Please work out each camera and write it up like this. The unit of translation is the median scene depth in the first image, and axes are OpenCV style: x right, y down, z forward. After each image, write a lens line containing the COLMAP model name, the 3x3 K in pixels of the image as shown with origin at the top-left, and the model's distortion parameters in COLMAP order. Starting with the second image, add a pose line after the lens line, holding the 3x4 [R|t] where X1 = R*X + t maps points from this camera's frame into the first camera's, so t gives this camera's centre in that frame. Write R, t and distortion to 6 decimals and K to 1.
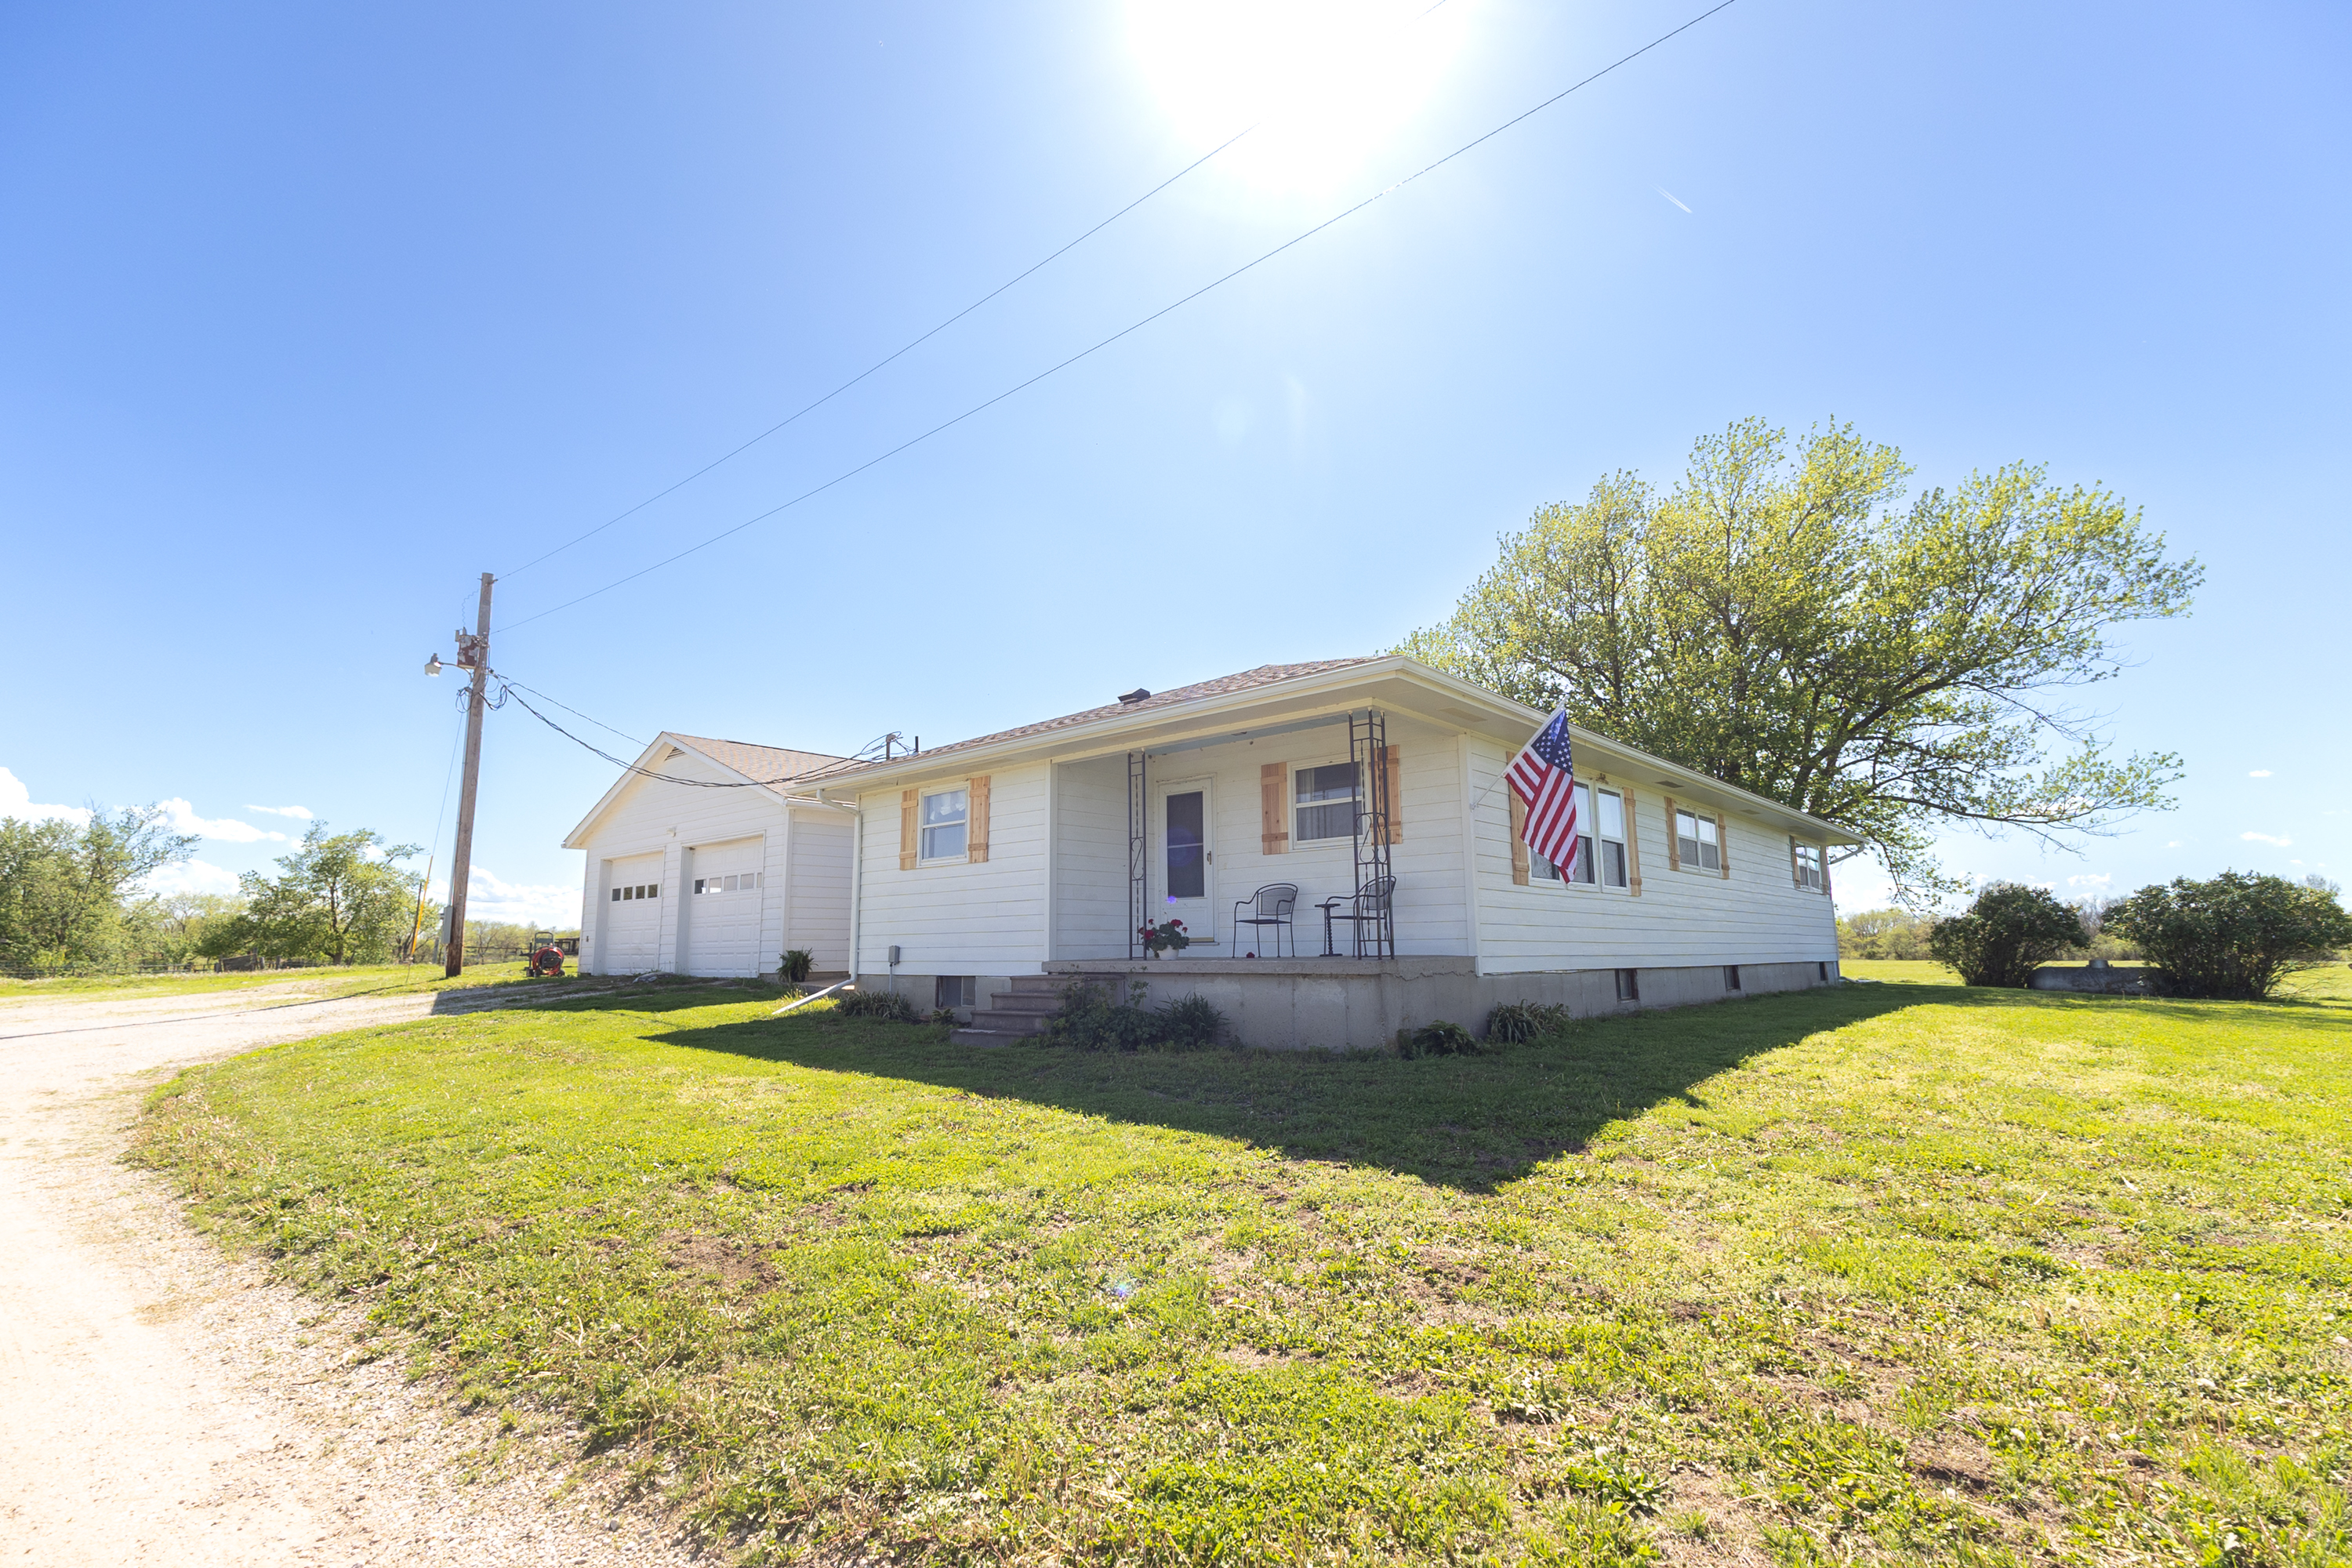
lens RADIAL K [[1055.8, 0, 1189.6], [0, 1055.8, 820.0], [0, 0, 1]] dist [0.037934, 0.000206]
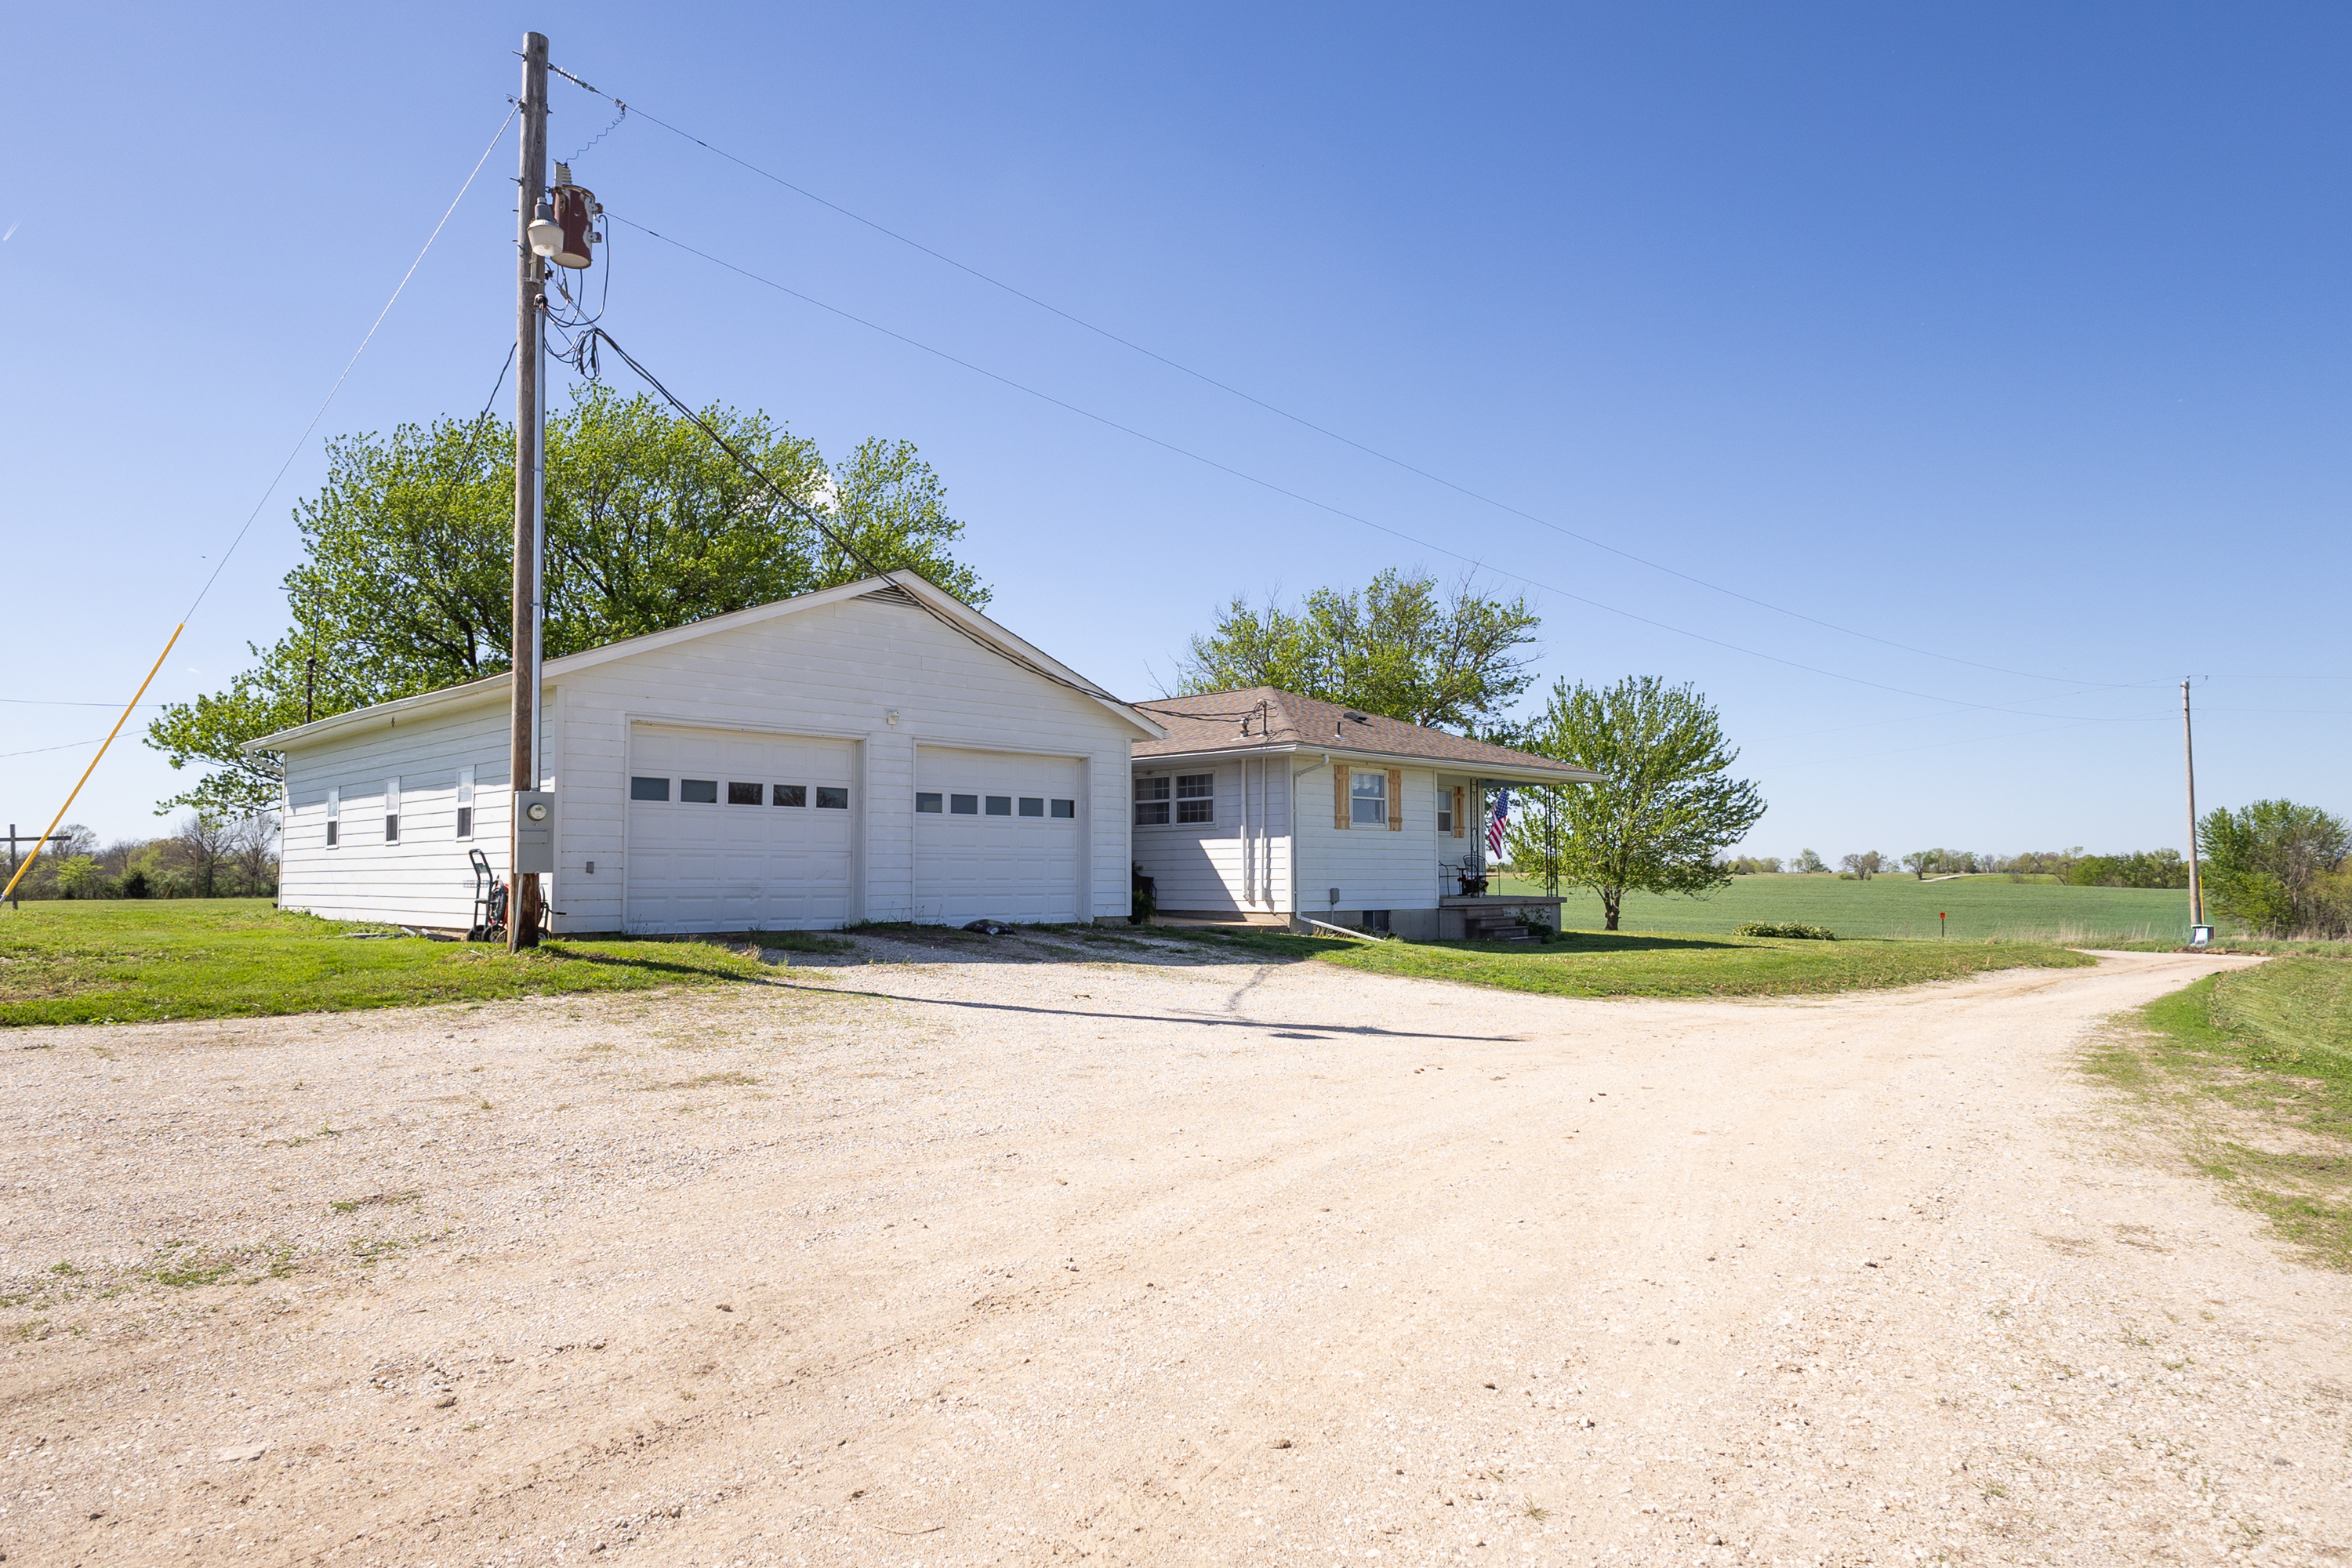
lens RADIAL K [[1428.0, 0, 1176.0], [0, 1428.0, 784.0], [0, 0, 1]] dist [0.006825, 0.003634]
pose [[0.063594, 0.076053, 0.995074, -1.257458], [-0.127890, 0.989492, -0.067453, 0.085634], [-0.989747, -0.122970, 0.072652, 0.684203]]
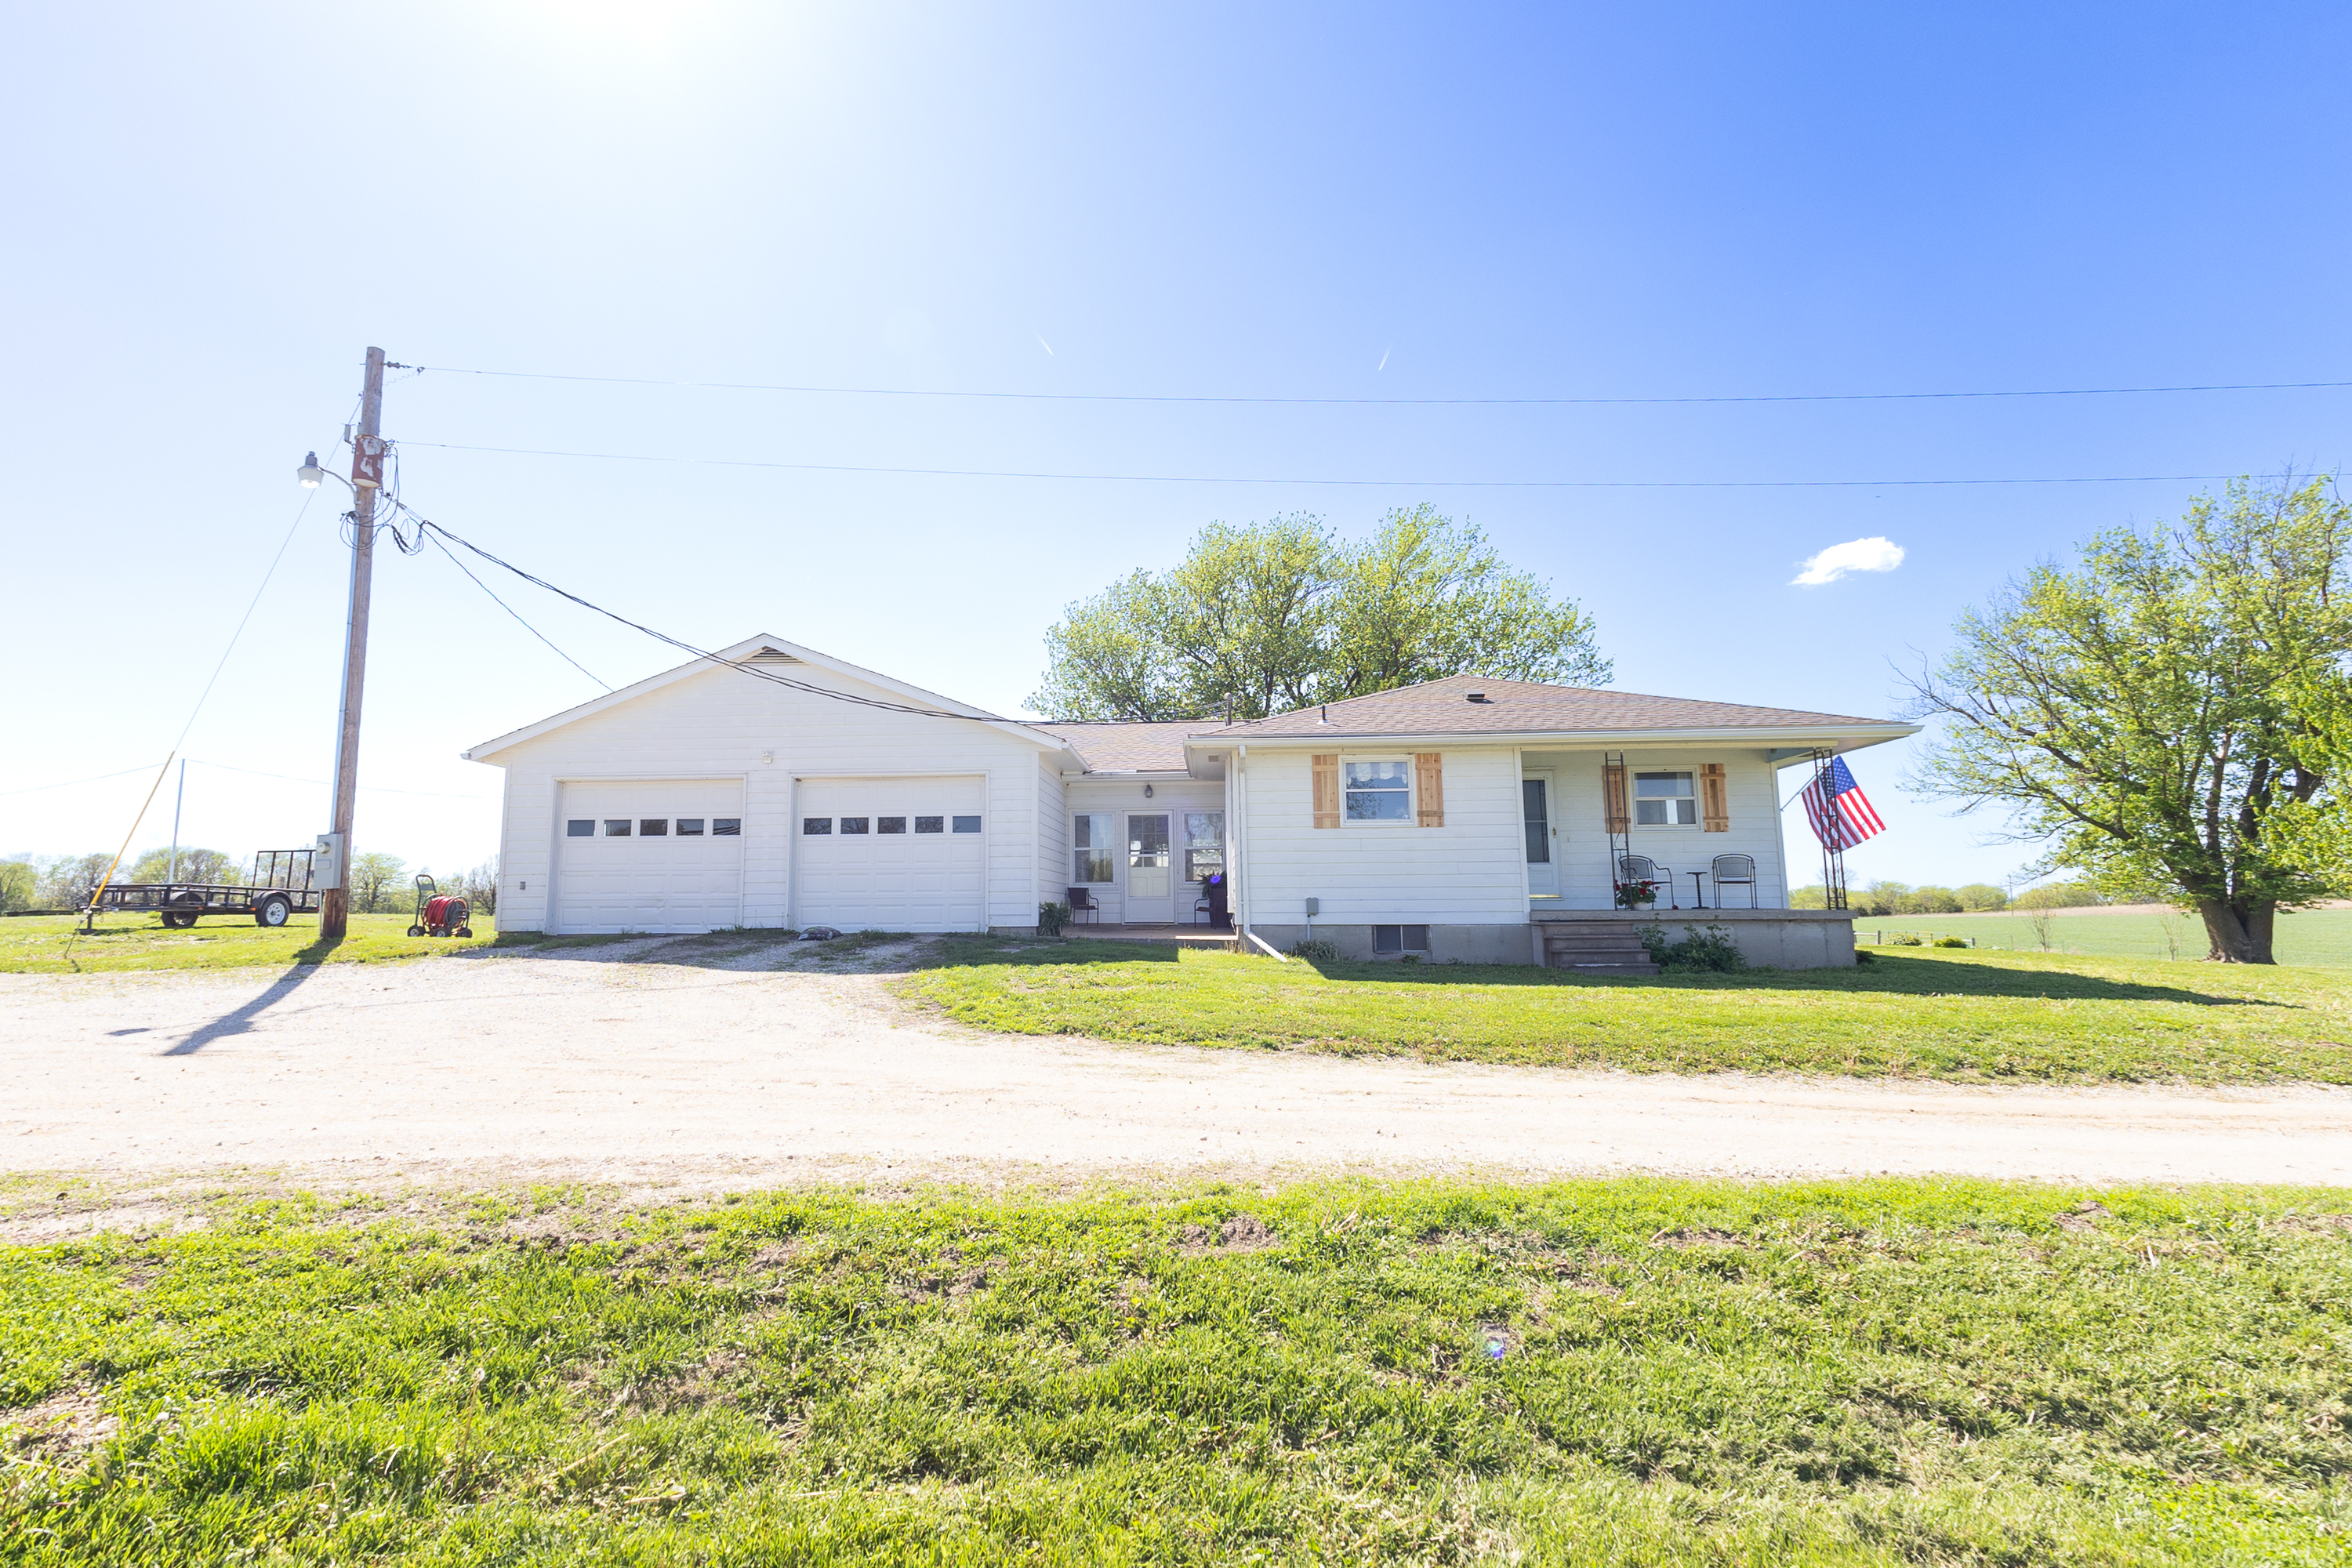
lens RADIAL K [[1074.3, 0, 1164.4], [0, 1074.3, 769.9], [0, 0, 1]] dist [-0.000341, -0.000085]
pose [[0.793748, 0.072658, 0.603891, -0.676911], [-0.077757, 0.996815, -0.017731, 0.012553], [-0.603256, -0.032883, 0.796870, 0.141219]]
